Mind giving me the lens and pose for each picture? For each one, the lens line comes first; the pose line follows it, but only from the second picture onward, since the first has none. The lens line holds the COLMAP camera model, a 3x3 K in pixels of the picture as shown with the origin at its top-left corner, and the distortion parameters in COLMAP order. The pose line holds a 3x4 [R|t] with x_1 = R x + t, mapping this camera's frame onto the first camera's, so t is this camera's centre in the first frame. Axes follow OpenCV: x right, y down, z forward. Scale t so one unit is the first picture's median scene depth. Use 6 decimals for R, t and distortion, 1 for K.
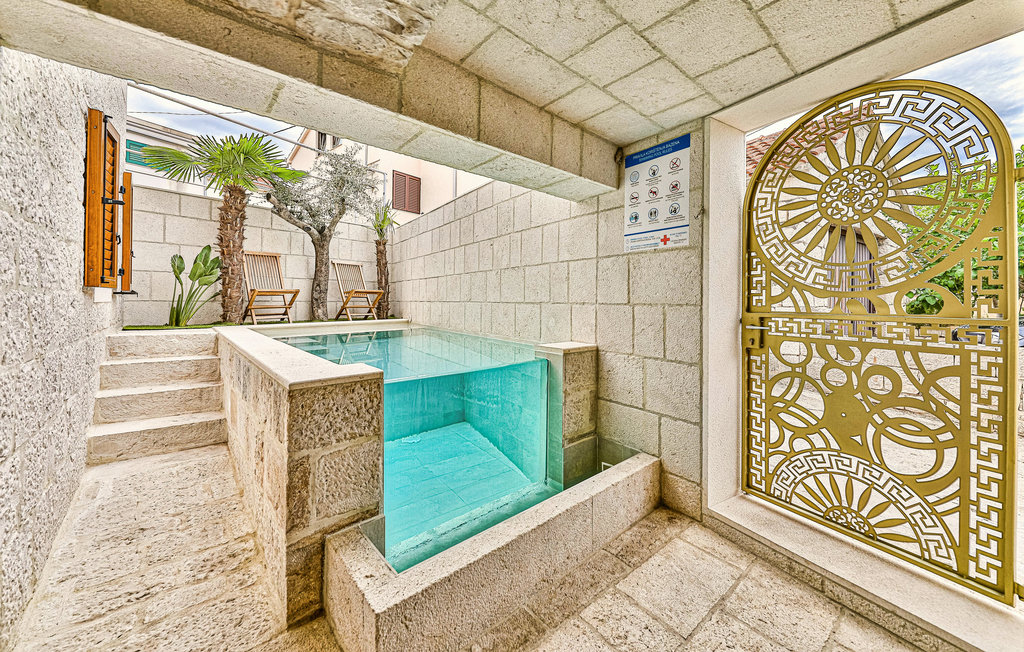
lens RADIAL K [[363.6, 0, 497.1], [0, 363.6, 297.6], [0, 0, 1]] dist [0.003444, -0.002057]
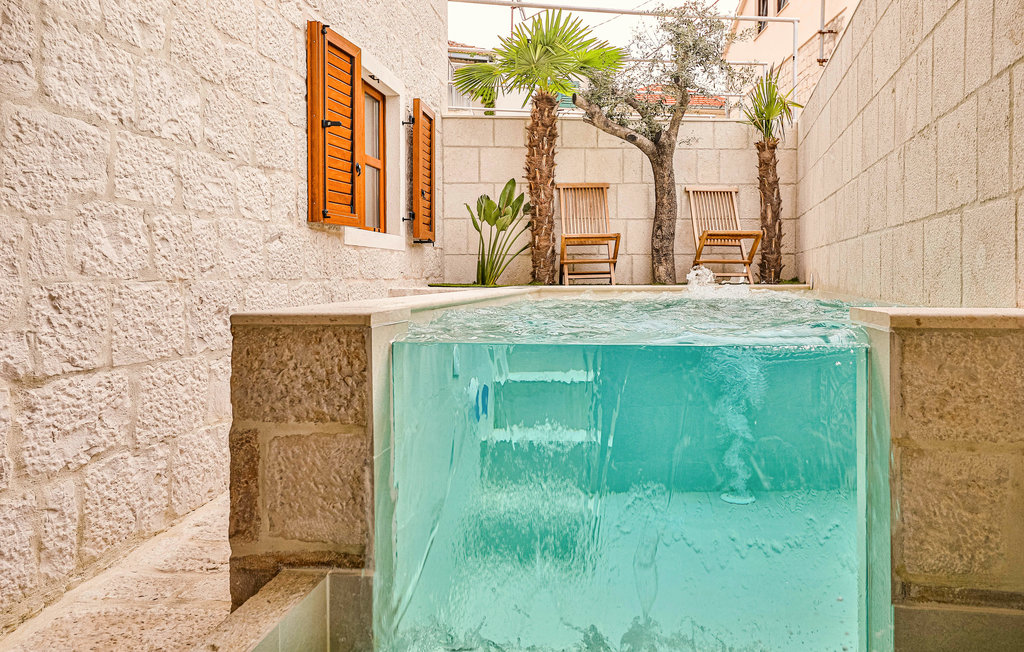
lens RADIAL K [[610.2, 0, 565.2], [0, 610.2, 275.1], [0, 0, 1]] dist [0.009851, 0.005467]
pose [[0.695946, -0.005007, -0.718076, 0.183543], [0.014864, 0.999862, 0.007434, 0.046059], [0.717940, -0.015848, 0.695925, 0.185081]]
